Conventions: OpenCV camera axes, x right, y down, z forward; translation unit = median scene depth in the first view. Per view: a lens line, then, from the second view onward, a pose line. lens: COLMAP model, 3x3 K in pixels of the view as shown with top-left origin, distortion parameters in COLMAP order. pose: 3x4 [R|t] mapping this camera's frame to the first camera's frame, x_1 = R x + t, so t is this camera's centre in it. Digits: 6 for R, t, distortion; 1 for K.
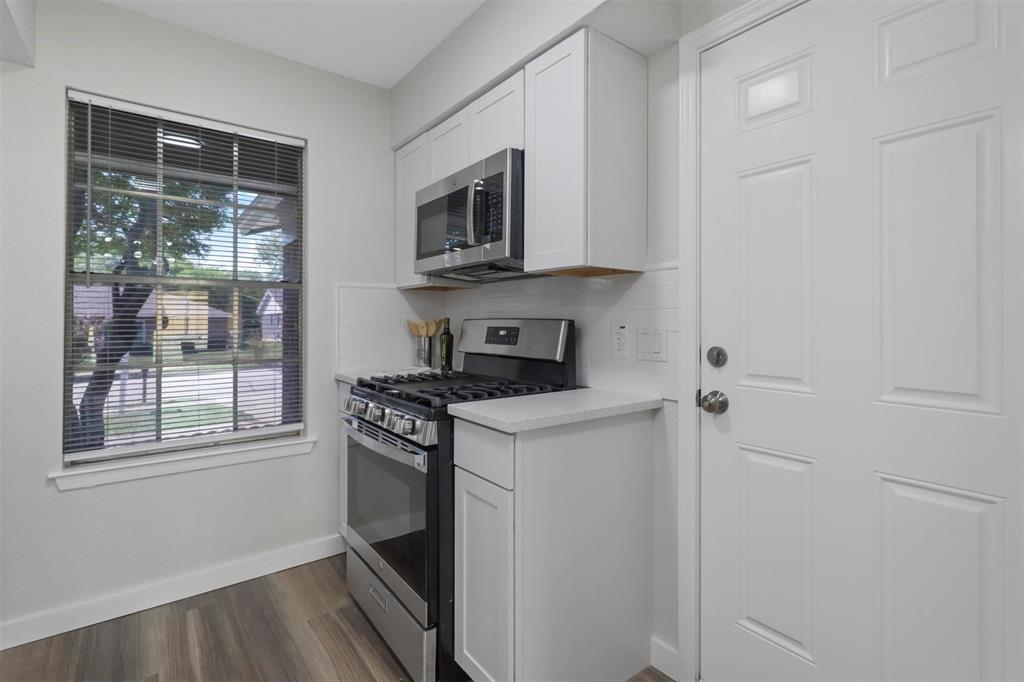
lens RADIAL K [[476.0, 0, 501.1], [0, 476.0, 309.9], [0, 0, 1]] dist [-0.000358, 0.000019]
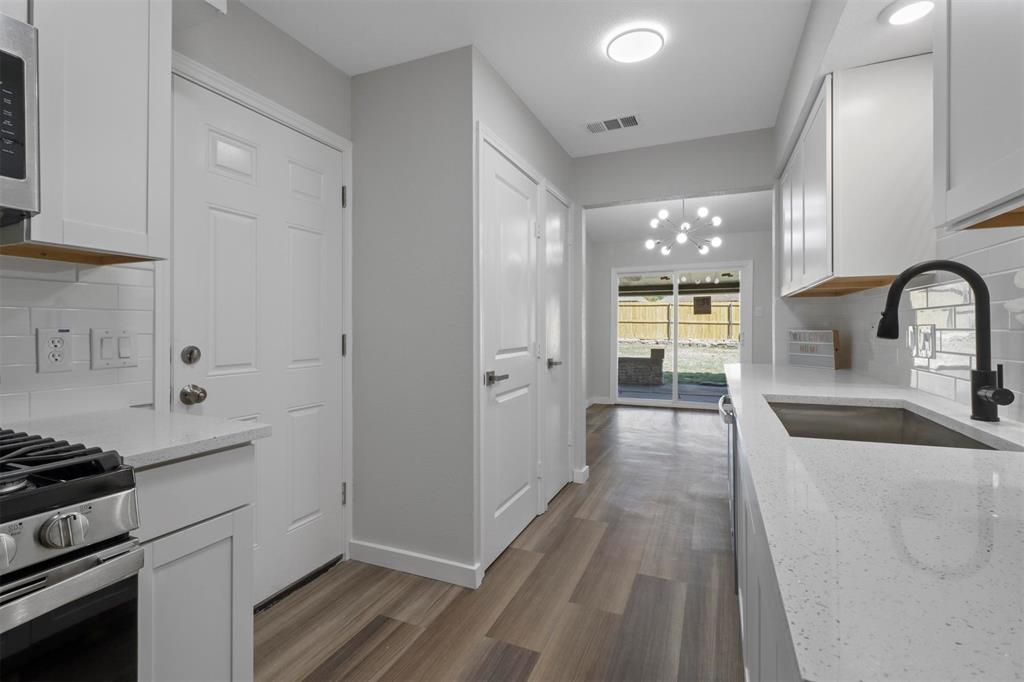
lens RADIAL K [[476.0, 0, 513.8], [0, 476.0, 334.1], [0, 0, 1]] dist [-0.000358, 0.000019]
pose [[-0.510968, -0.004501, 0.859588, -2.343094], [-0.018200, 0.999819, -0.005583, 0.101752], [-0.859407, -0.018497, -0.510957, 2.313918]]
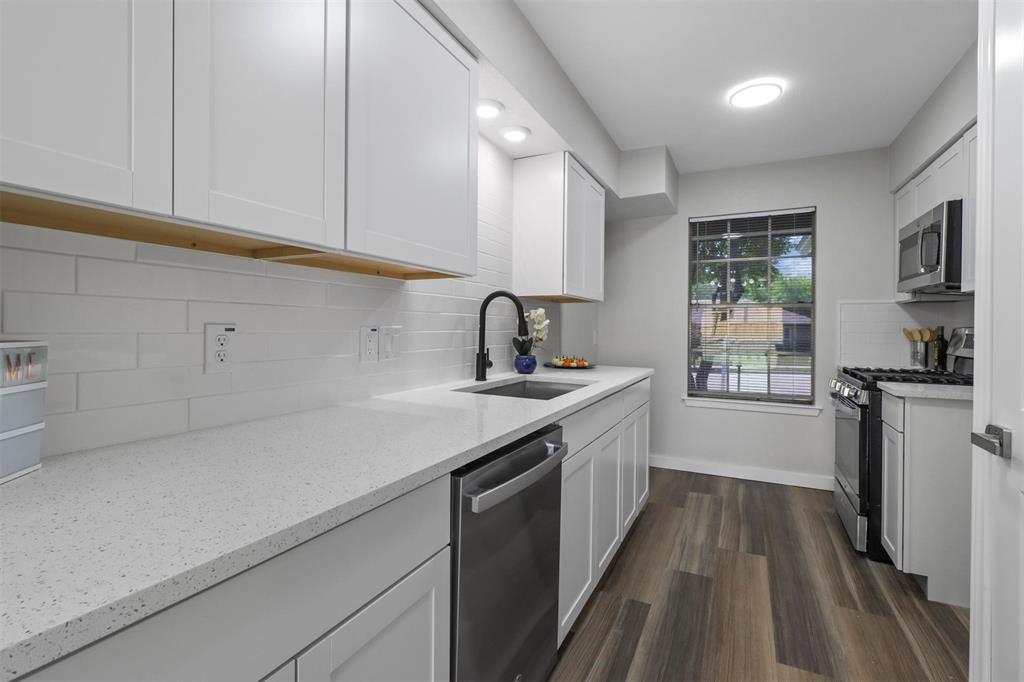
lens RADIAL K [[476.0, 0, 513.2], [0, 476.0, 340.2], [0, 0, 1]] dist [-0.000358, 0.000019]
pose [[0.457913, 0.029121, -0.888520, 0.511875], [0.016795, 0.999002, 0.041397, -0.017710], [0.888838, -0.033879, 0.456967, -0.556010]]
